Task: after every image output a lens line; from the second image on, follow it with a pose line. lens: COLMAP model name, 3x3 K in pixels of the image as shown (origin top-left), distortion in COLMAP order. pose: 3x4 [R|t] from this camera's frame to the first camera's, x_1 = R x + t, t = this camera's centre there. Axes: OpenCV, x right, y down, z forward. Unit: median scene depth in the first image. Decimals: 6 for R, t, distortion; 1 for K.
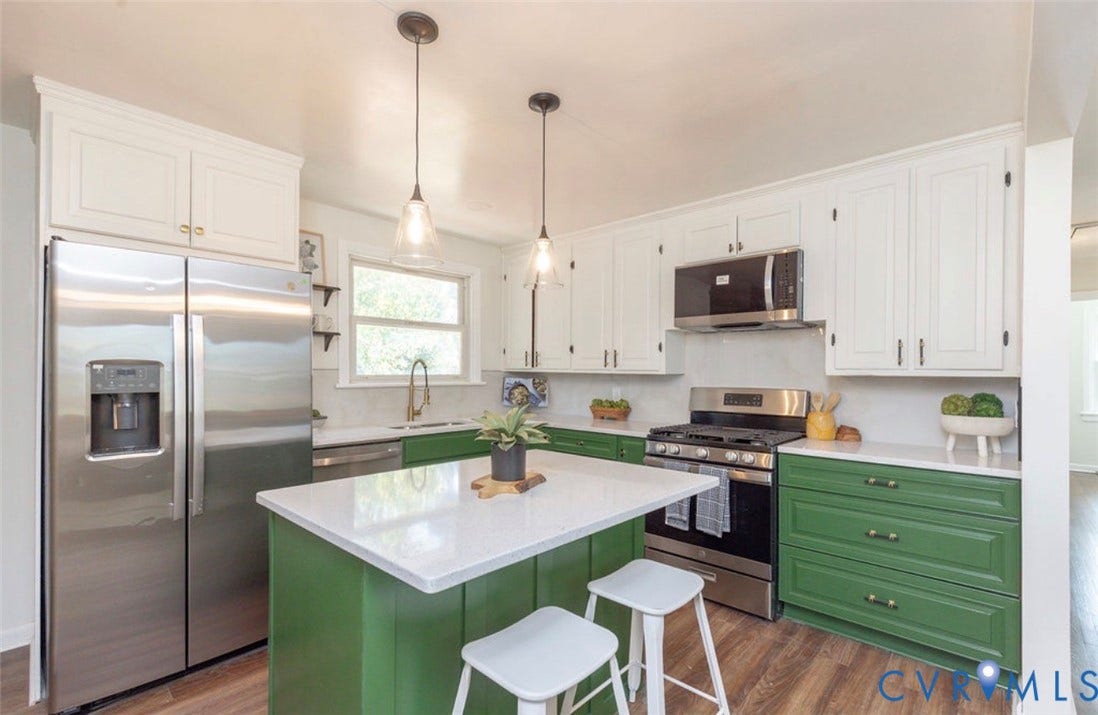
lens RADIAL K [[498.5, 0, 553.0], [0, 498.5, 367.5], [0, 0, 1]] dist [0.003355, -0.001018]
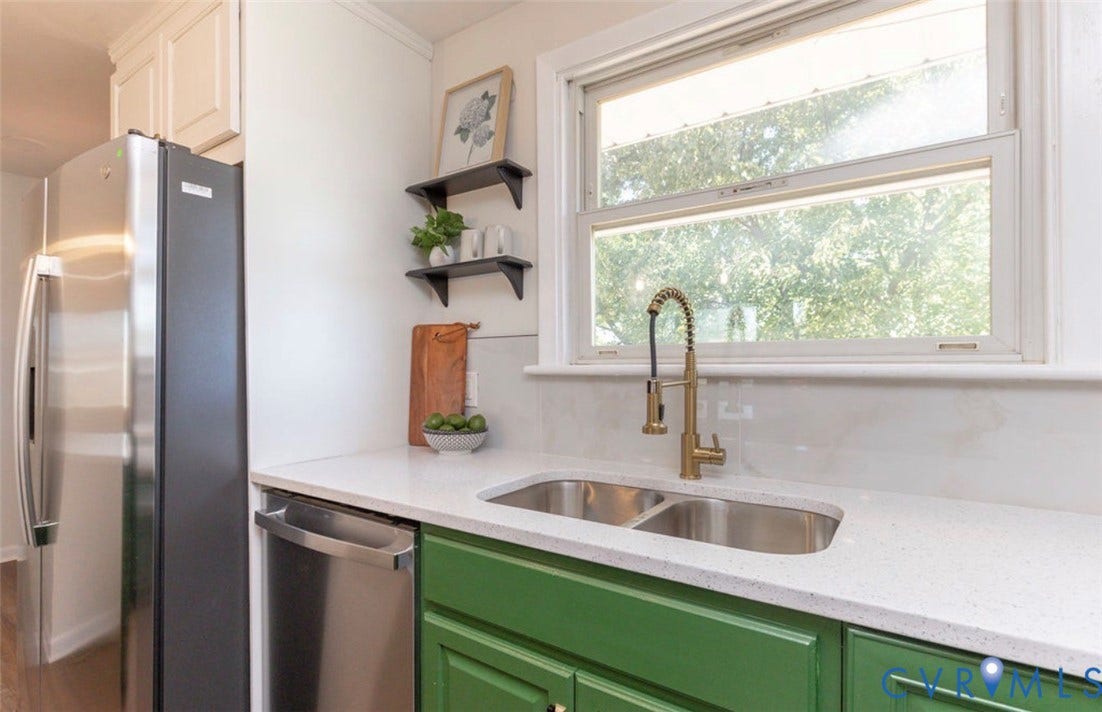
lens RADIAL K [[552.8, 0, 544.6], [0, 552.8, 356.6], [0, 0, 1]] dist [0.001024, 0.000005]
pose [[0.118914, -0.017475, -0.992751, 0.088600], [0.020219, 0.999680, -0.015175, 0.033359], [0.992699, -0.018268, 0.119229, 0.980573]]
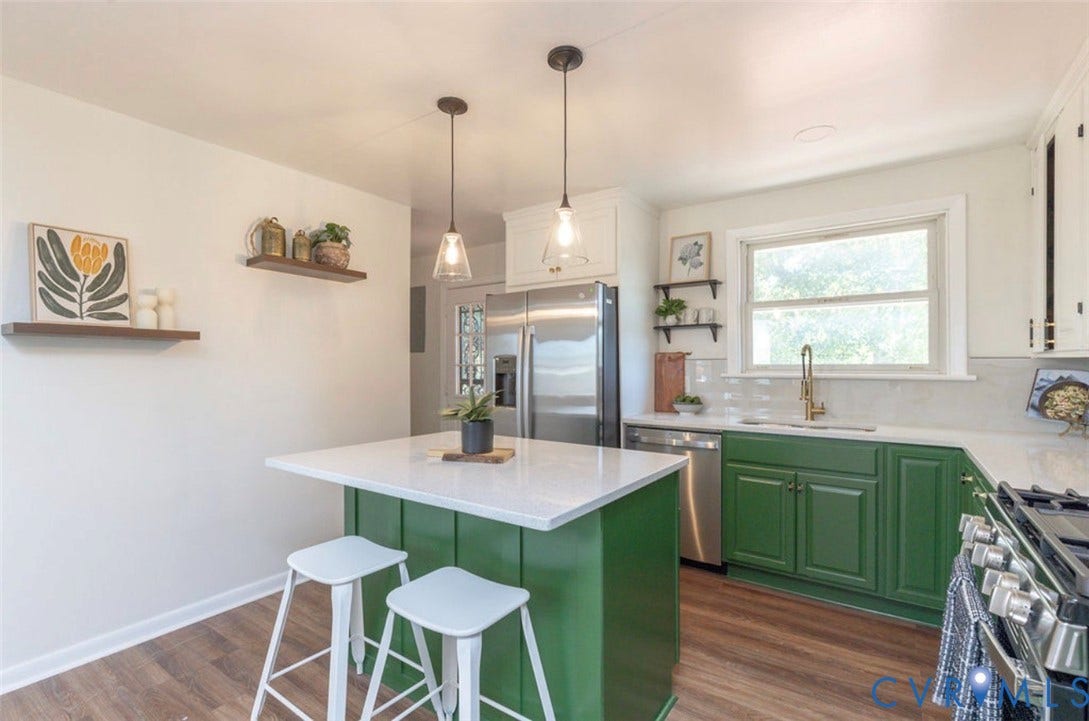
lens RADIAL K [[489.0, 0, 538.6], [0, 489.0, 364.4], [0, 0, 1]] dist [0.008686, -0.002820]
pose [[0.121245, -0.008666, -0.992585, 0.528777], [0.009673, 0.999925, -0.007549, 0.019117], [0.992575, -0.008686, 0.121320, 0.519531]]
